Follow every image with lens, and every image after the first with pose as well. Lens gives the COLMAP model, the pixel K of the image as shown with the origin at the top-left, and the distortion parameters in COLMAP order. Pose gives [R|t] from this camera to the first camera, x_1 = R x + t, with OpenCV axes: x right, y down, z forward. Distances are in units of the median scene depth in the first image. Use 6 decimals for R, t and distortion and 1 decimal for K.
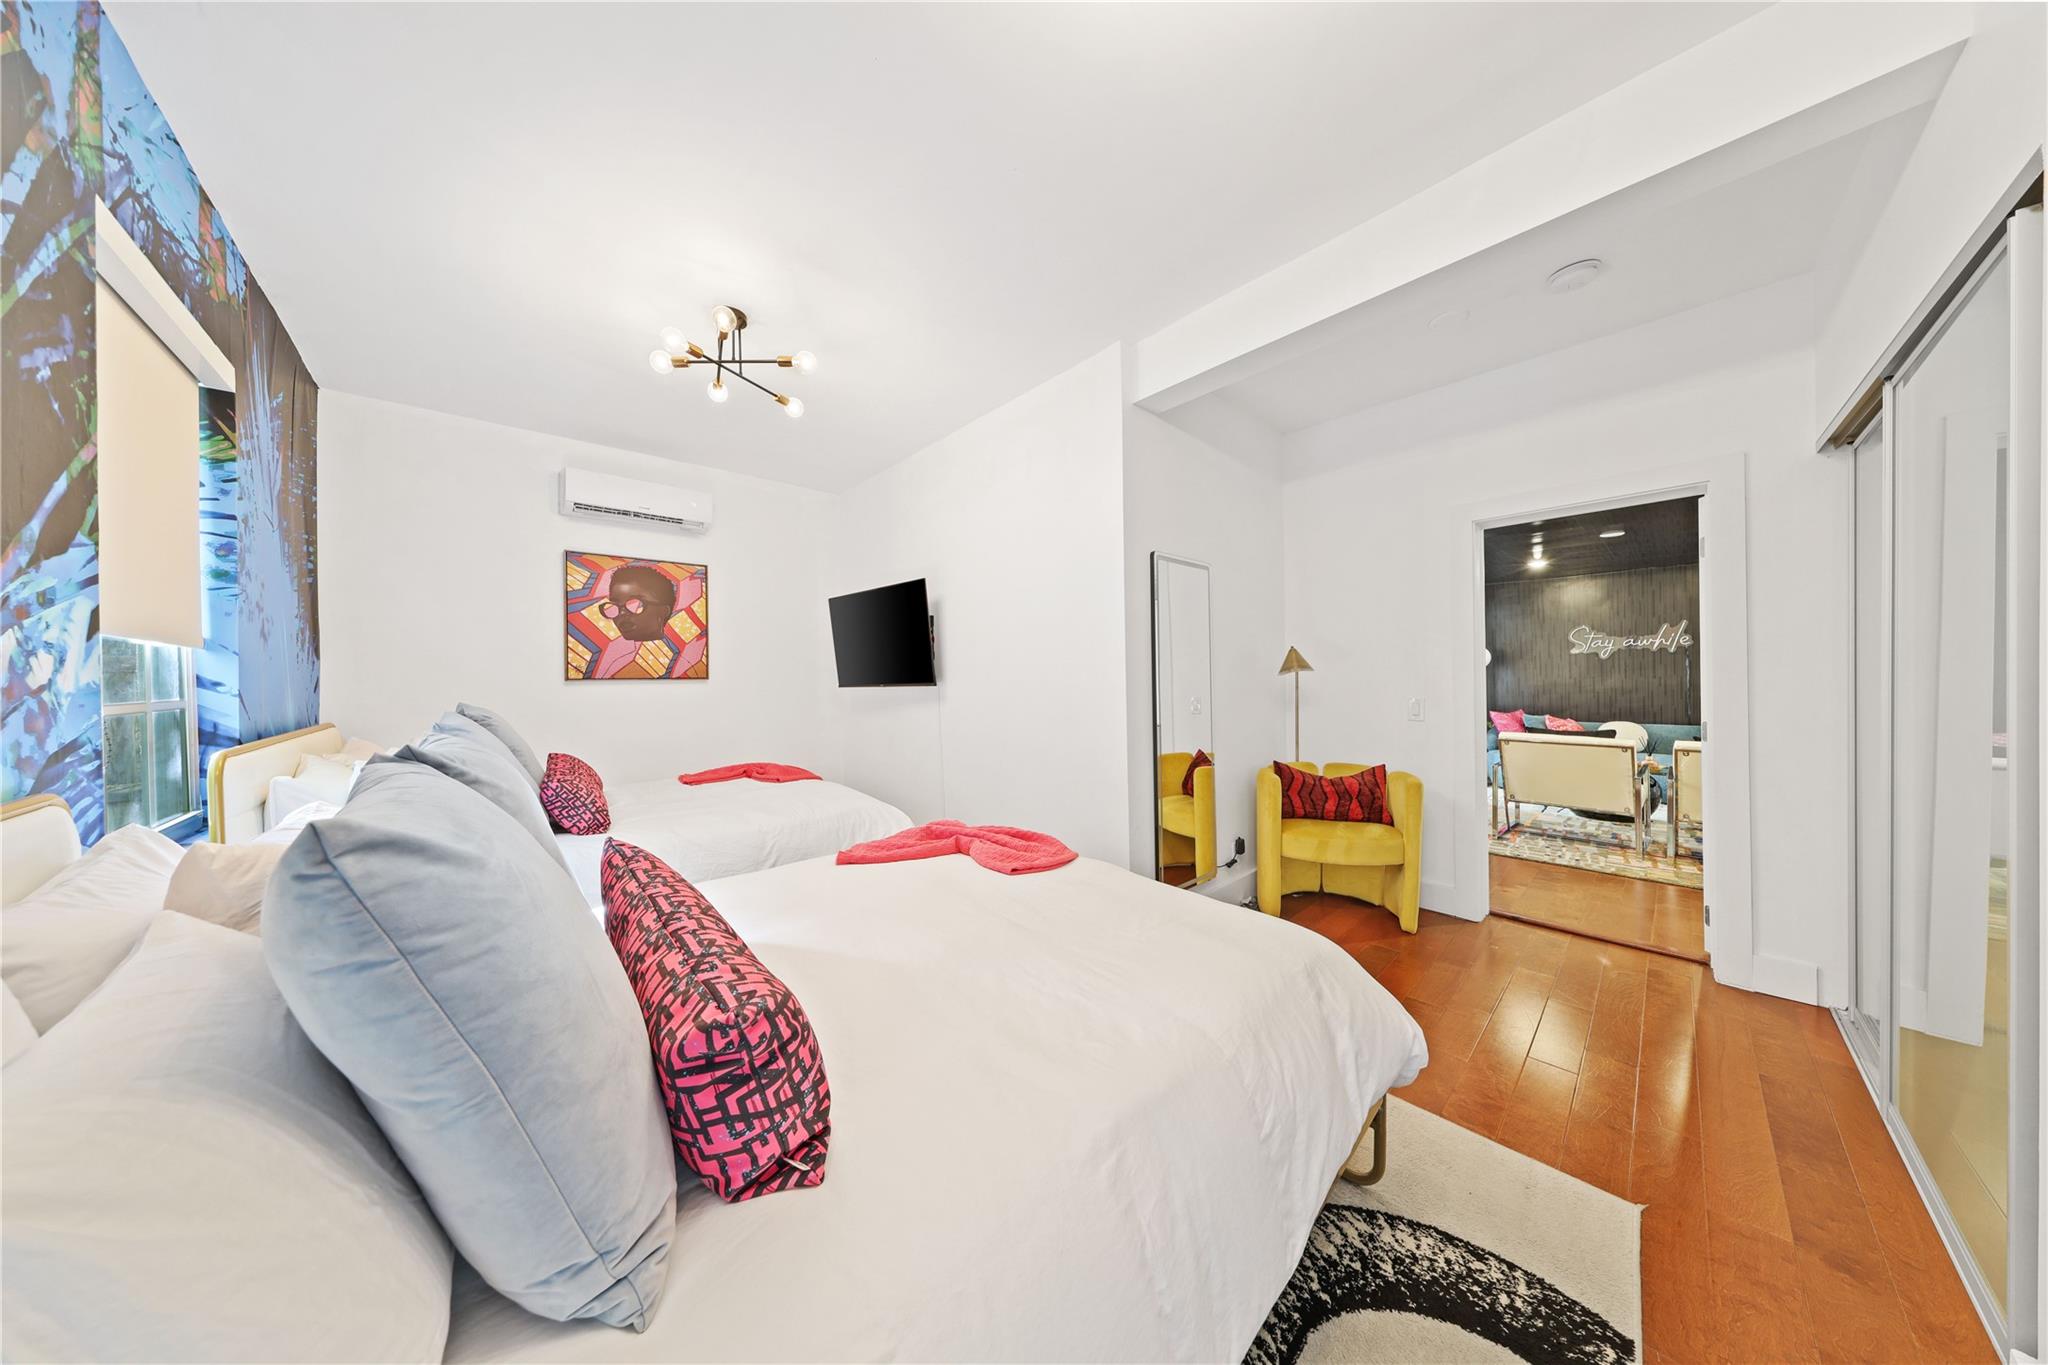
lens RADIAL K [[601.0, 0, 1019.0], [0, 601.0, 681.3], [0, 0, 1]] dist [-0.005844, 0.000091]
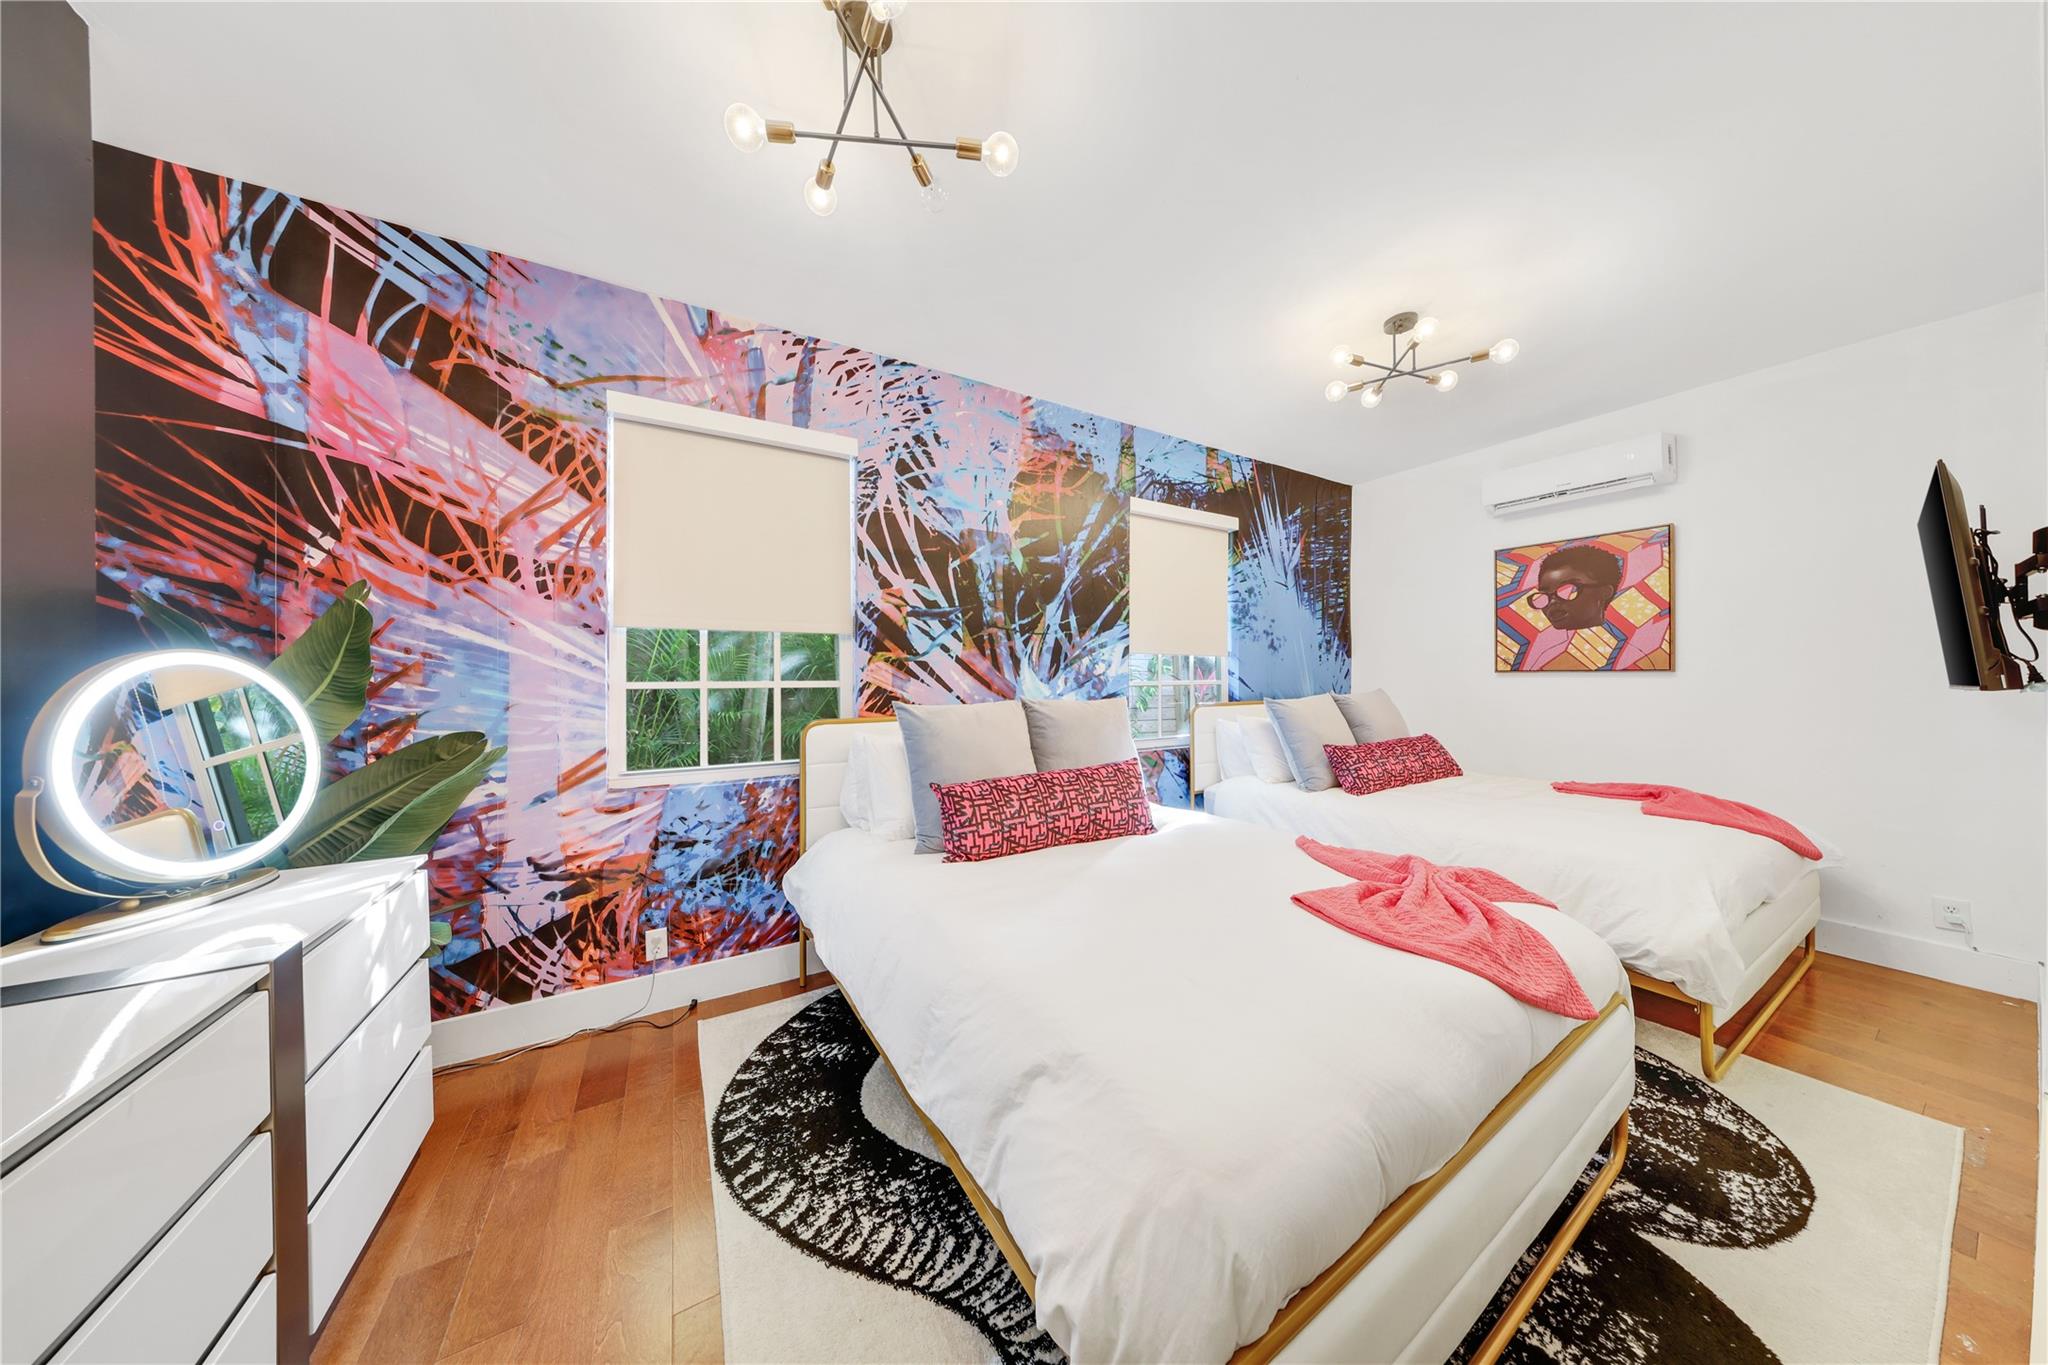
lens RADIAL K [[601.0, 0, 1029.8], [0, 601.0, 676.9], [0, 0, 1]] dist [-0.005844, 0.000091]
pose [[-0.225016, 0.016318, -0.974218, 0.455908], [-0.002454, 0.999847, 0.017314, -0.009066], [0.974352, 0.006287, -0.224942, 0.412306]]
